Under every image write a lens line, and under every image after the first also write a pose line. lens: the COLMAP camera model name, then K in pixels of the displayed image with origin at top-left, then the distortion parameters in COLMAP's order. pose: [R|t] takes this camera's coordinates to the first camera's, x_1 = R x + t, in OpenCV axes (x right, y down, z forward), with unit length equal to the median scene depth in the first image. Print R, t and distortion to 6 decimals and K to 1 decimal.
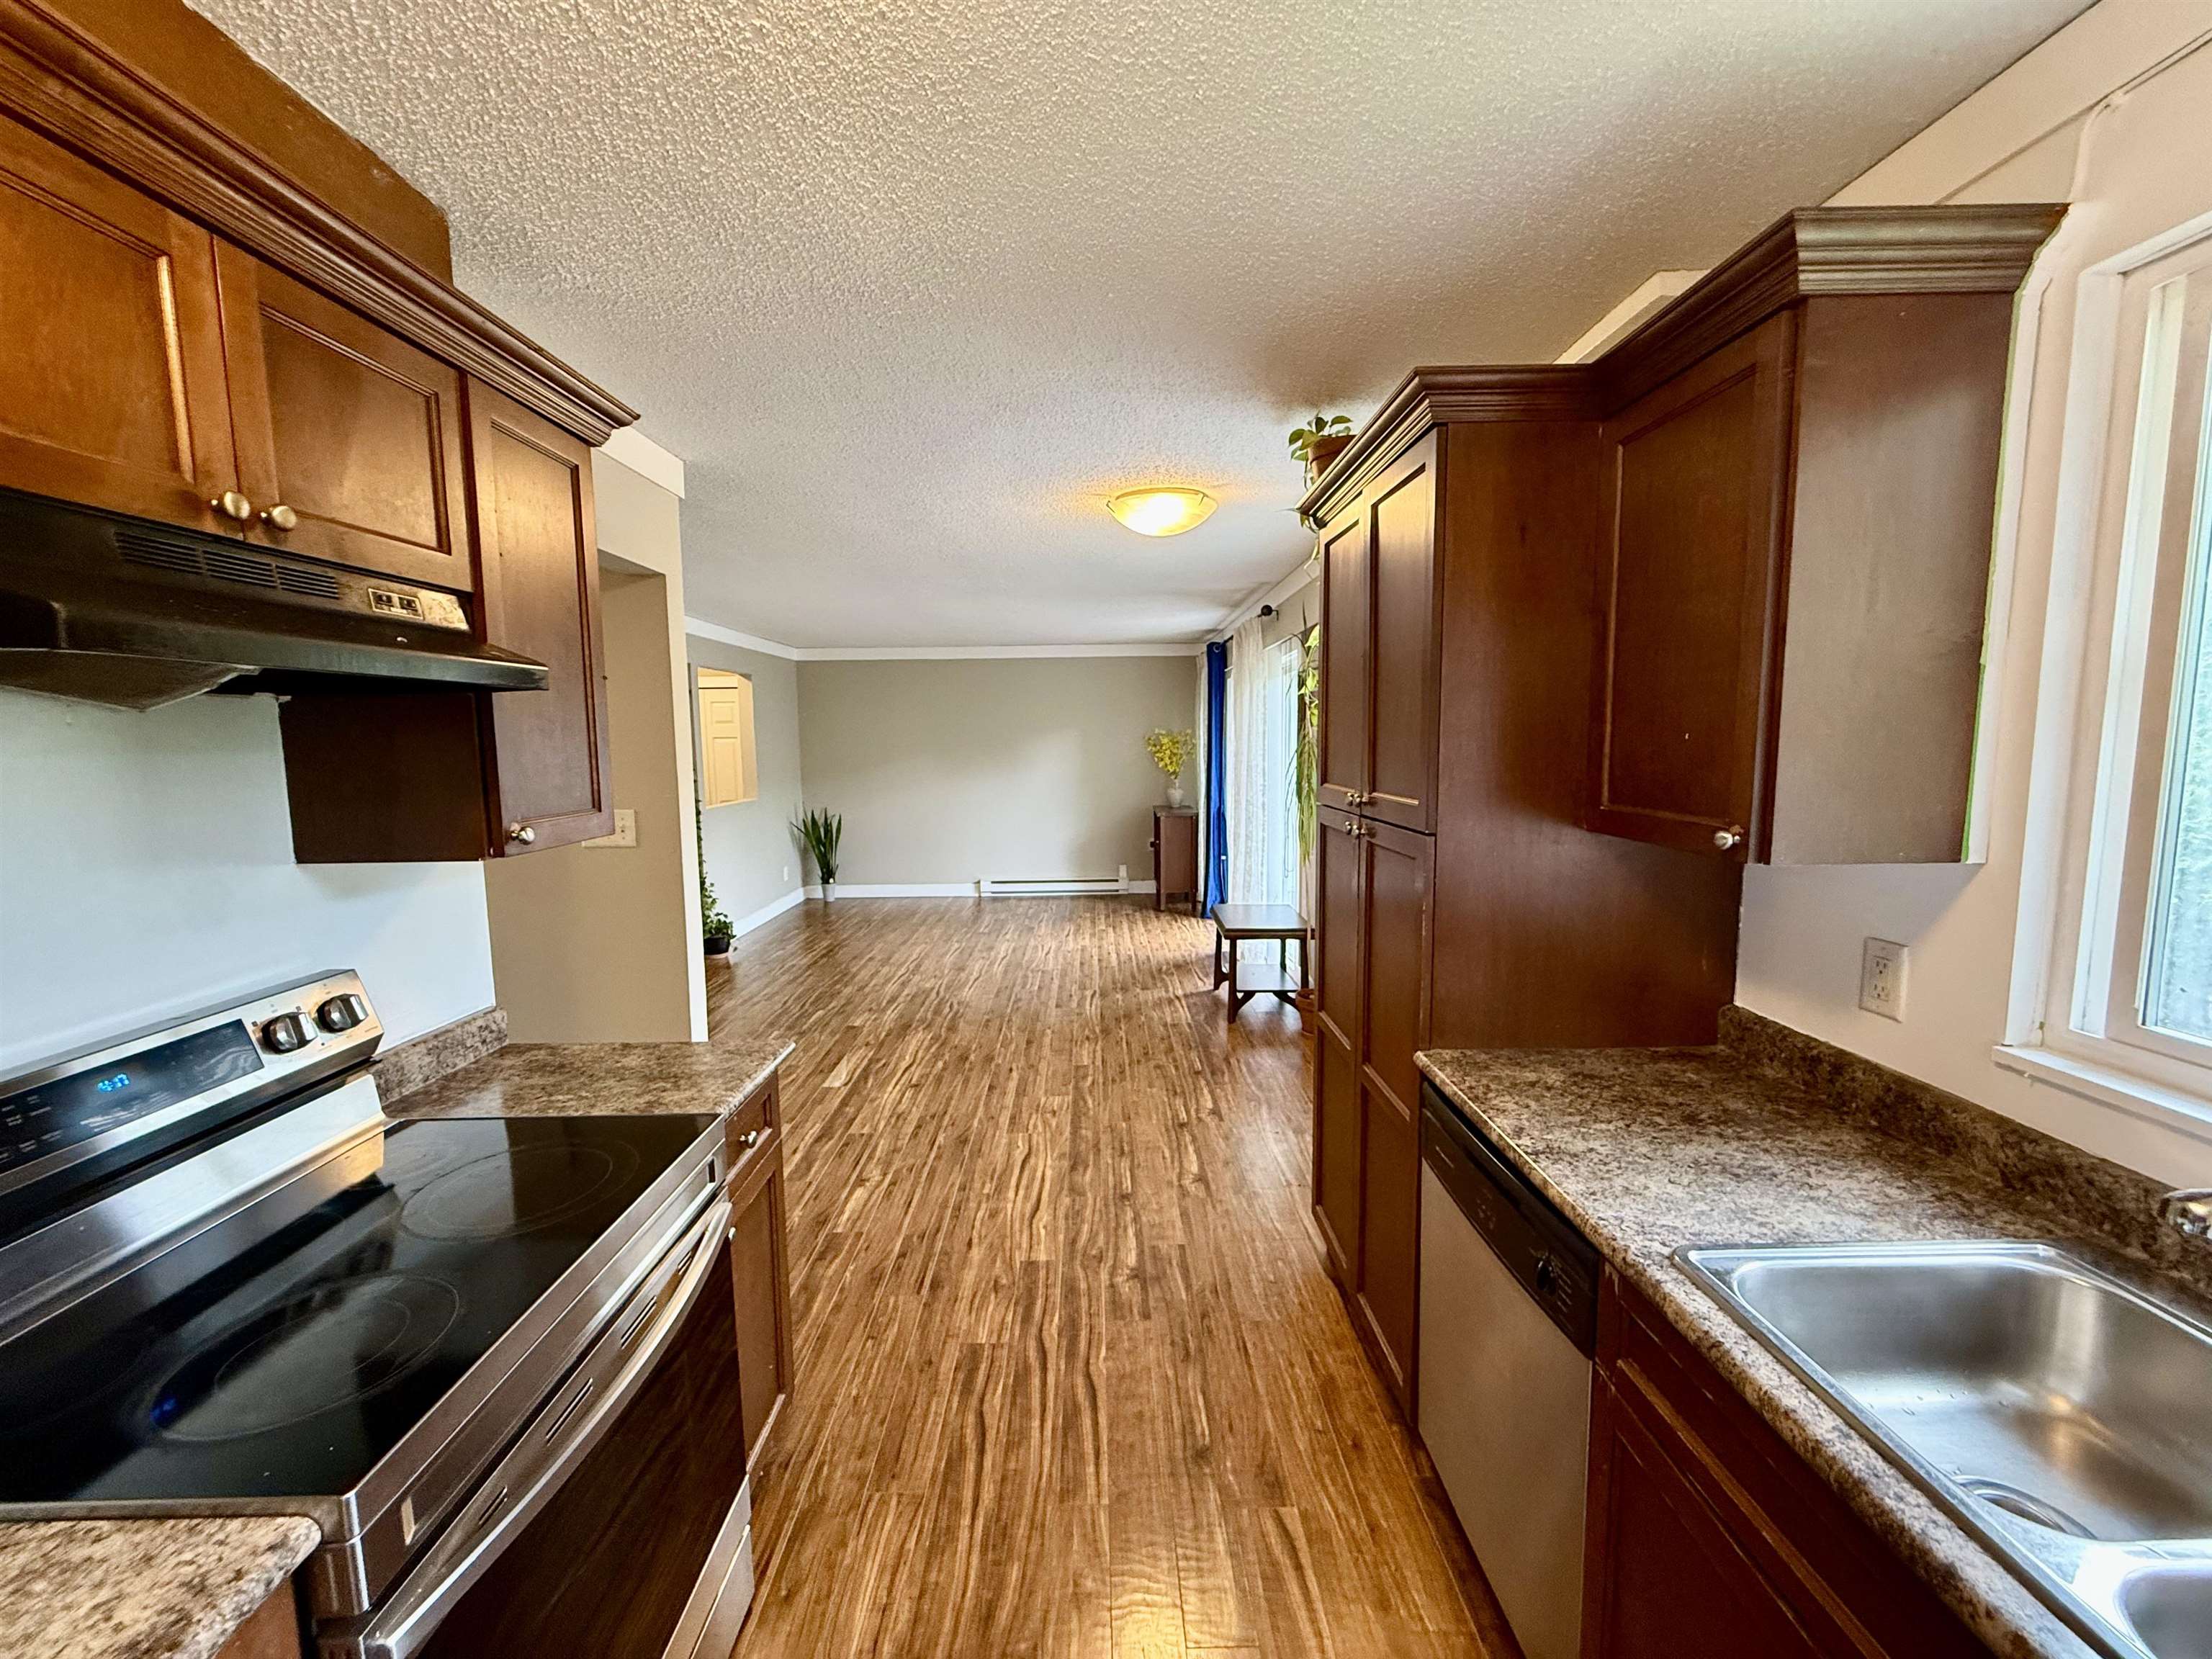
lens RADIAL K [[882.6, 0, 1099.0], [0, 882.6, 826.7], [0, 0, 1]] dist [-0.001052, 0.000551]
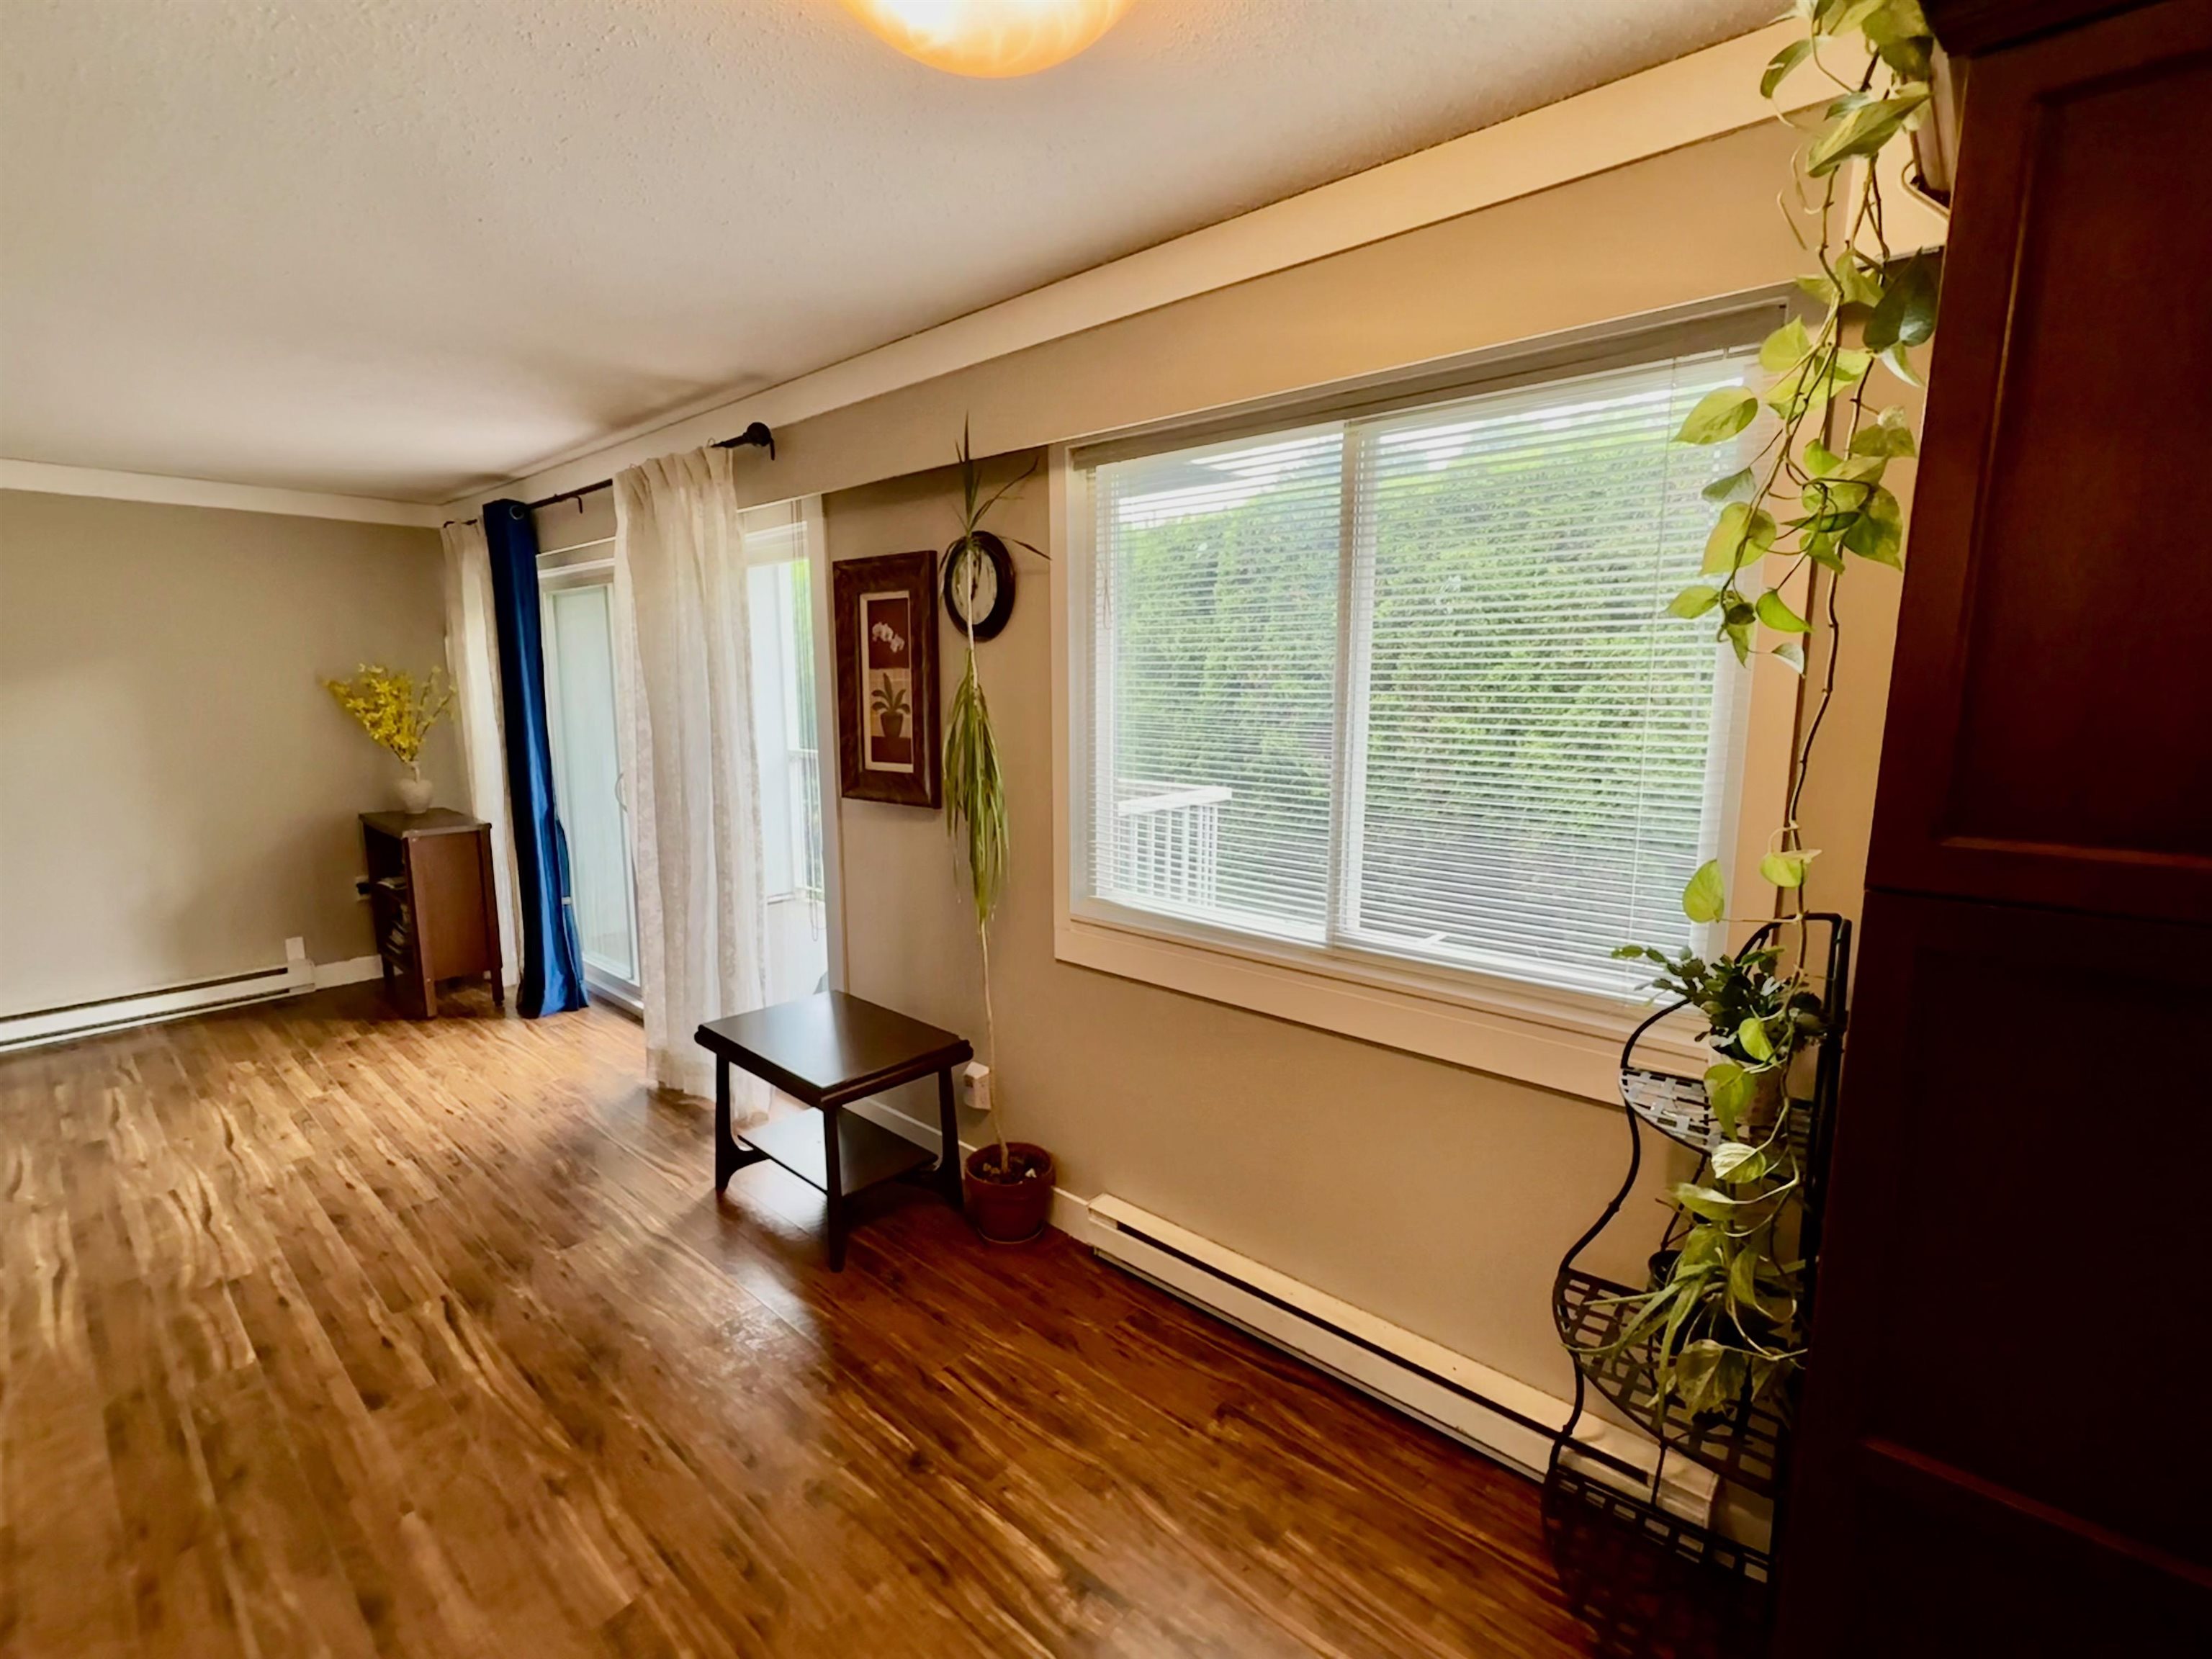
lens RADIAL K [[992.9, 0, 1107.3], [0, 992.9, 825.8], [0, 0, 1]] dist [-0.002858, 0.001988]
pose [[0.668422, -0.101666, 0.736801, -0.178132], [0.068269, 0.994819, 0.075334, -0.073921], [-0.740642, -0.000054, 0.671900, 0.693627]]
